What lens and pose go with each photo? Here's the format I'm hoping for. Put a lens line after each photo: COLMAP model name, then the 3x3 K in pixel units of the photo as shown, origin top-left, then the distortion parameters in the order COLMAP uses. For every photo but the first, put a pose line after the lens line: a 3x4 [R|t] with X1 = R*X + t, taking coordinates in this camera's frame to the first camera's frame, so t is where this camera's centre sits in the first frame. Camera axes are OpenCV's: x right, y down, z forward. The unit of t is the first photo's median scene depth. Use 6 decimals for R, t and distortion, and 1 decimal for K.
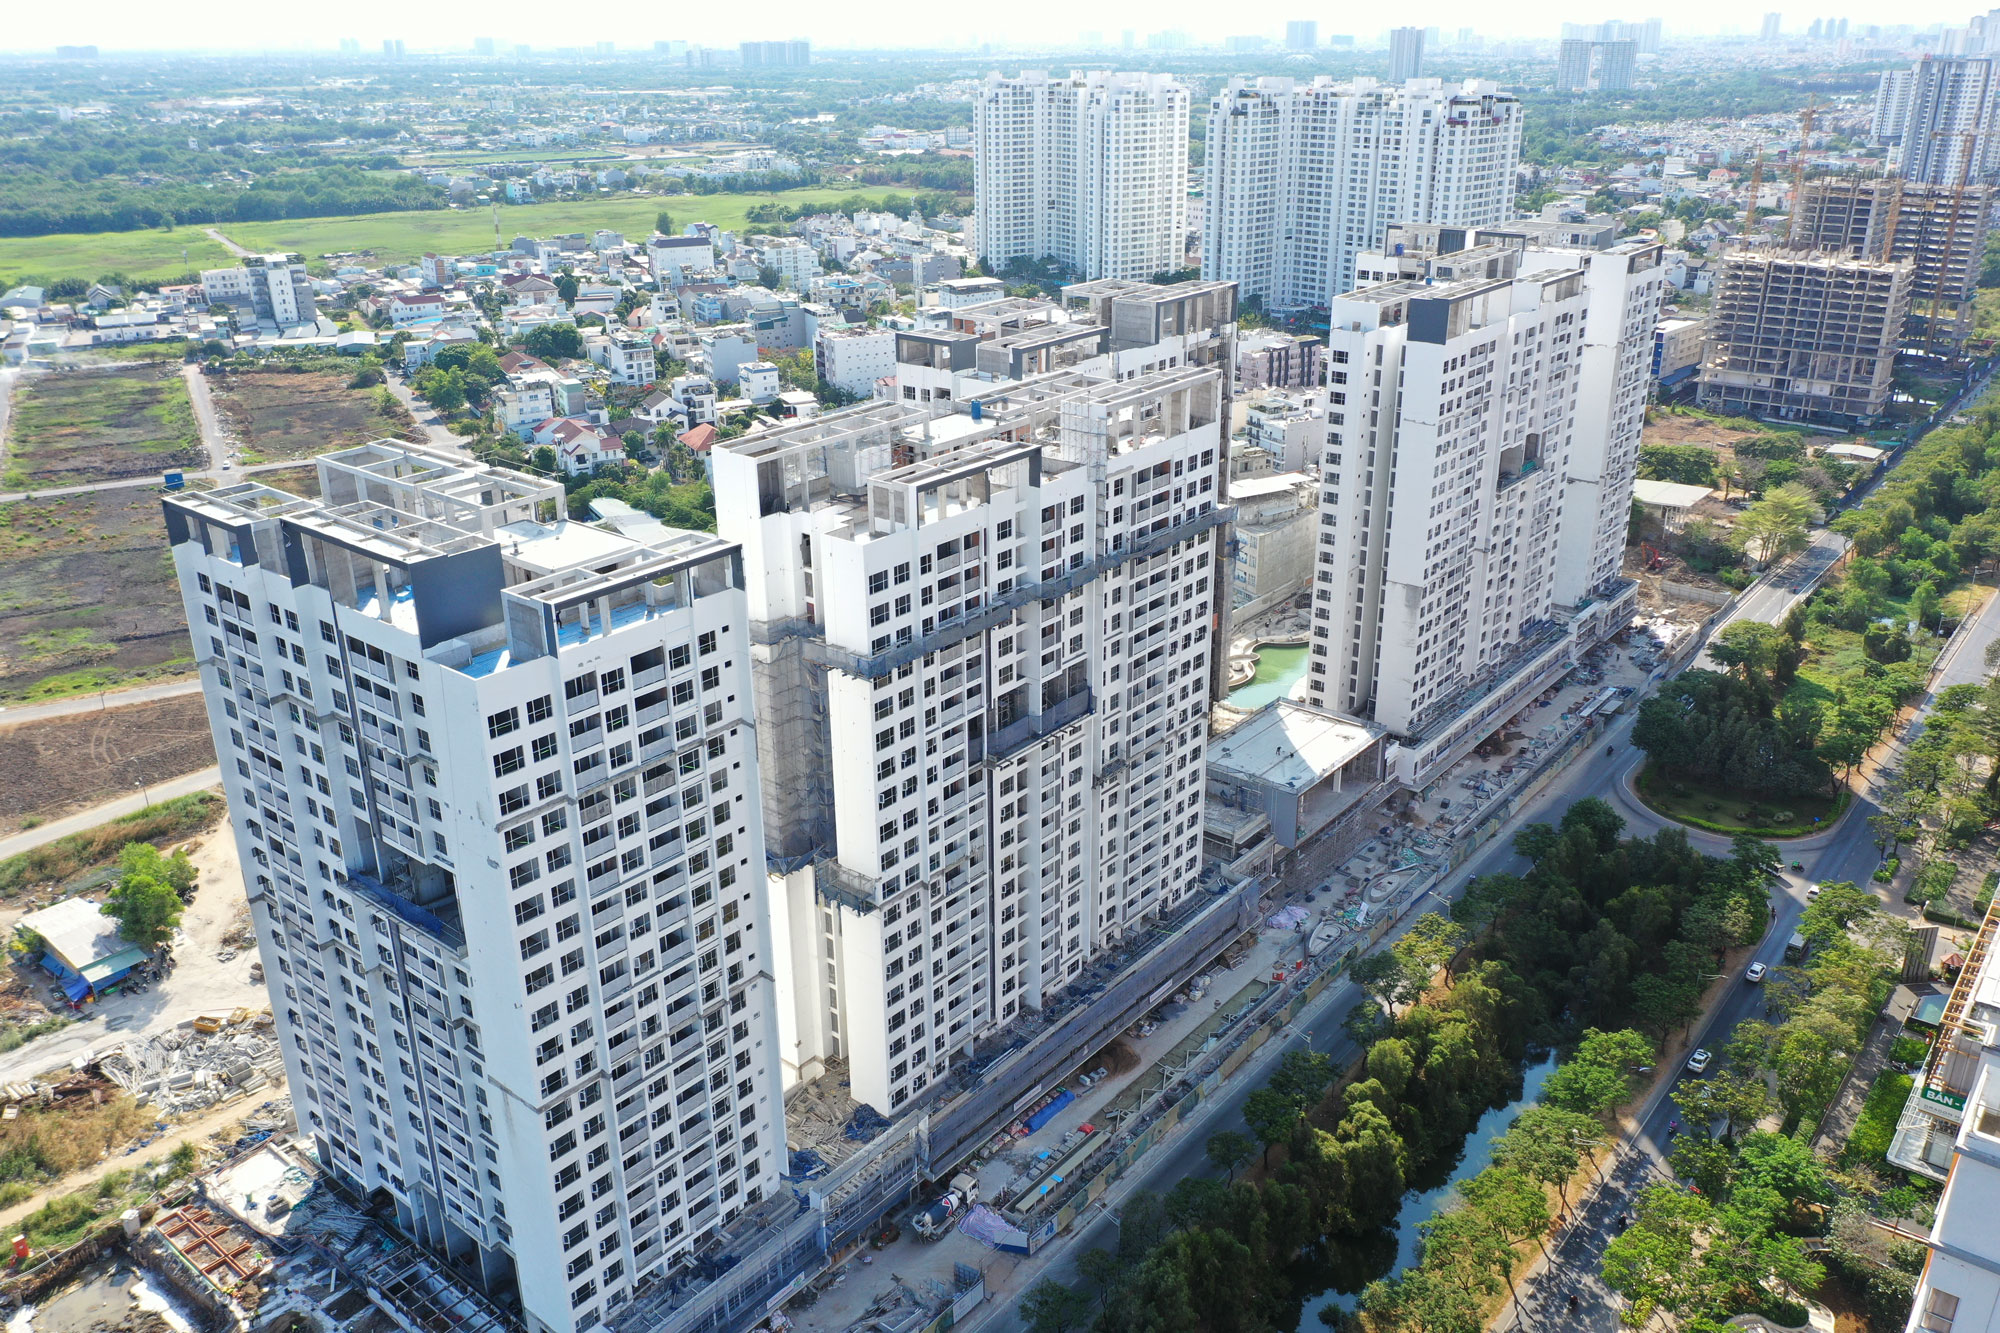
lens RADIAL K [[1580.6, 0, 999.7], [0, 1580.6, 657.2], [0, 0, 1]] dist [0.002301, -0.001337]
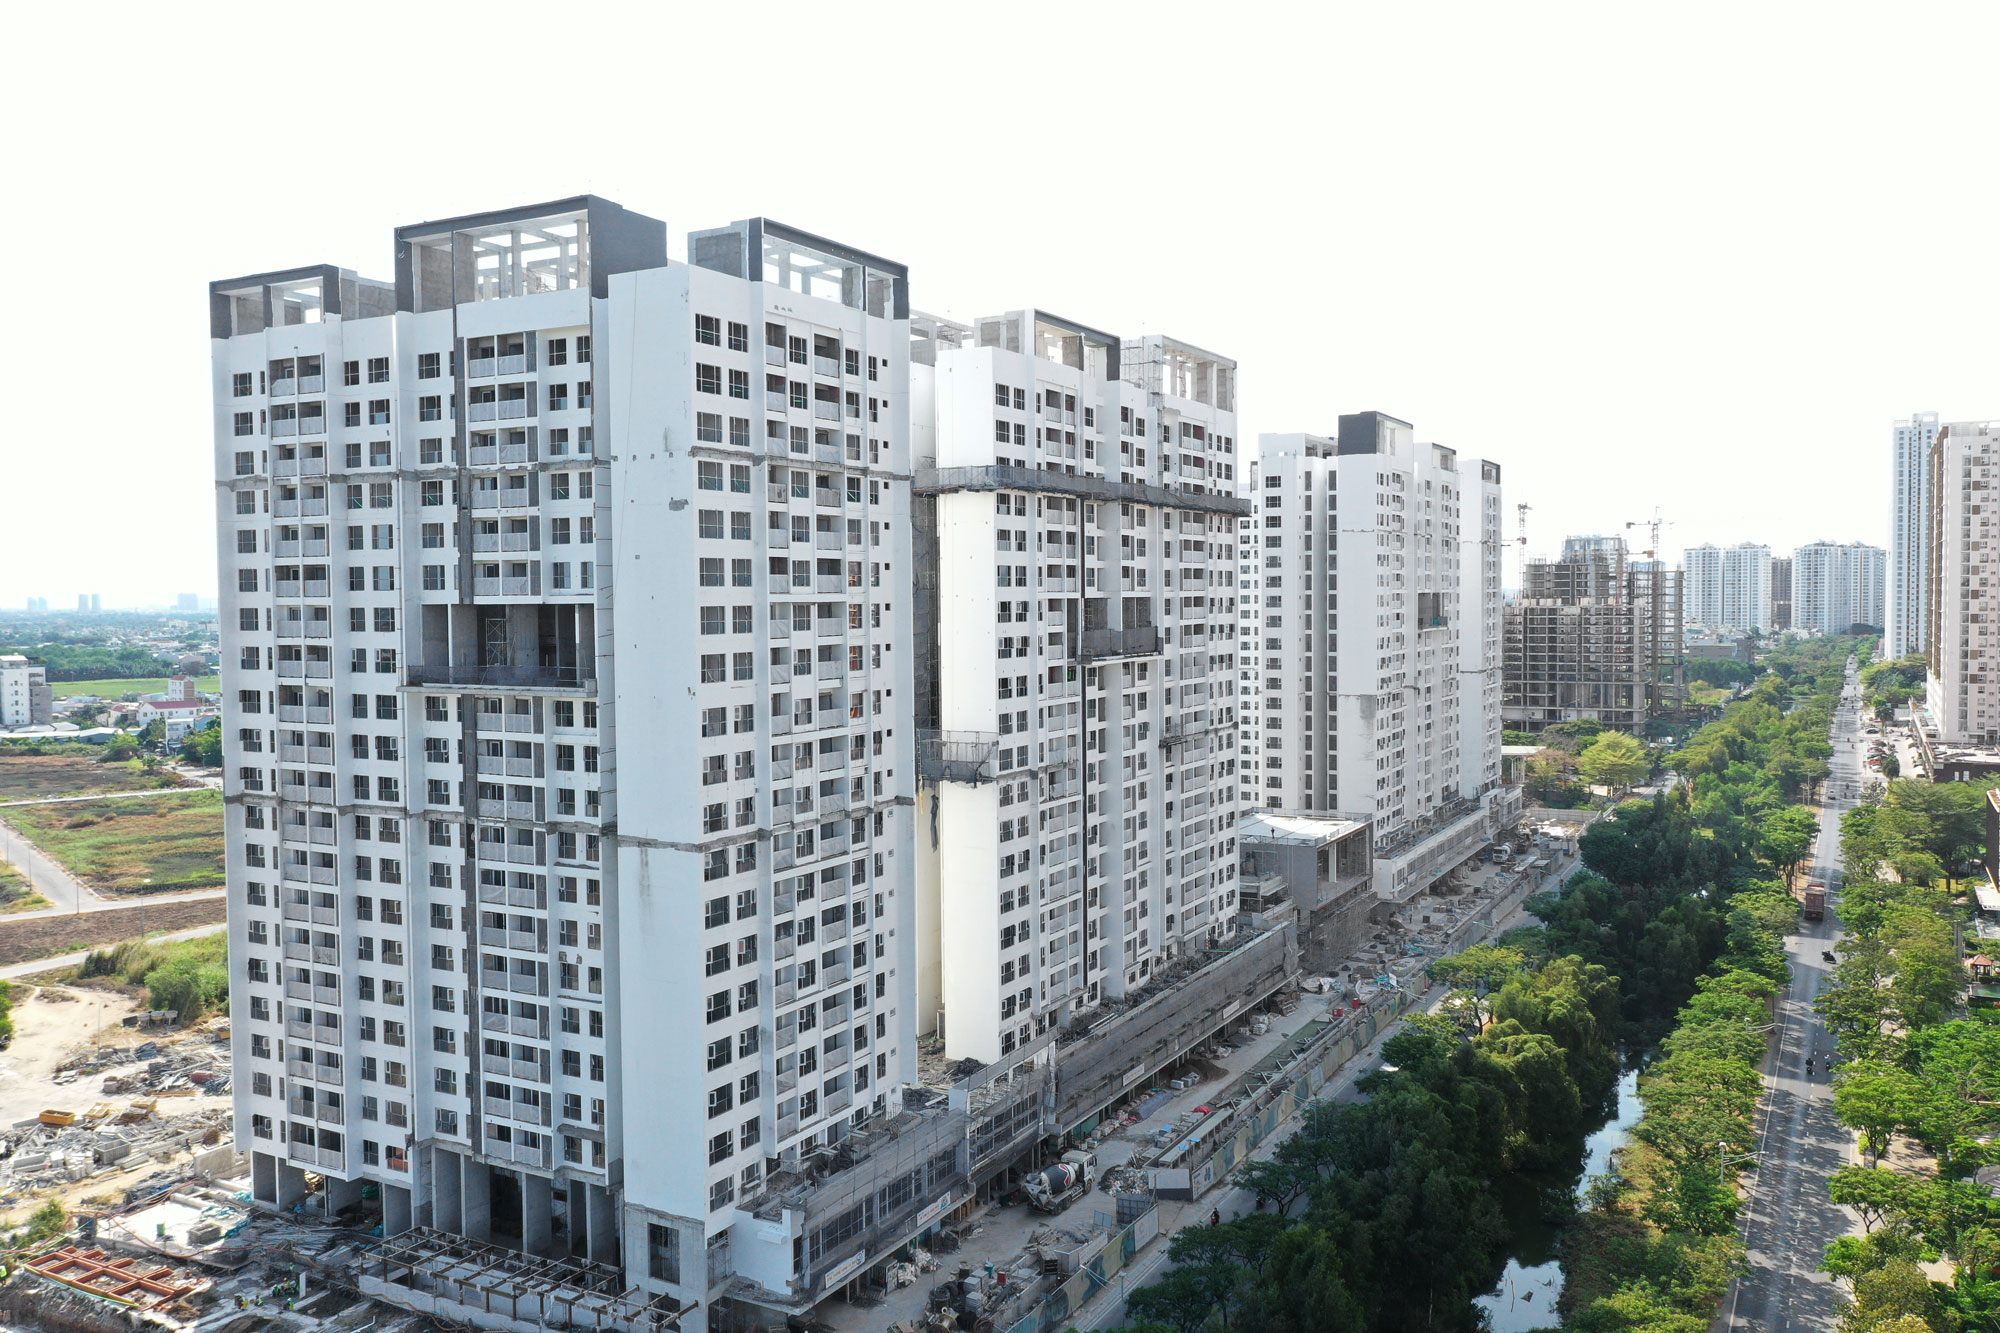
lens RADIAL K [[1580.6, 0, 994.9], [0, 1580.6, 664.6], [0, 0, 1]] dist [0.002301, -0.001337]
pose [[0.983188, -0.005538, 0.182515, -0.155408], [0.066629, 0.941503, -0.330354, 0.254700], [-0.170009, 0.336960, 0.926043, 0.104648]]
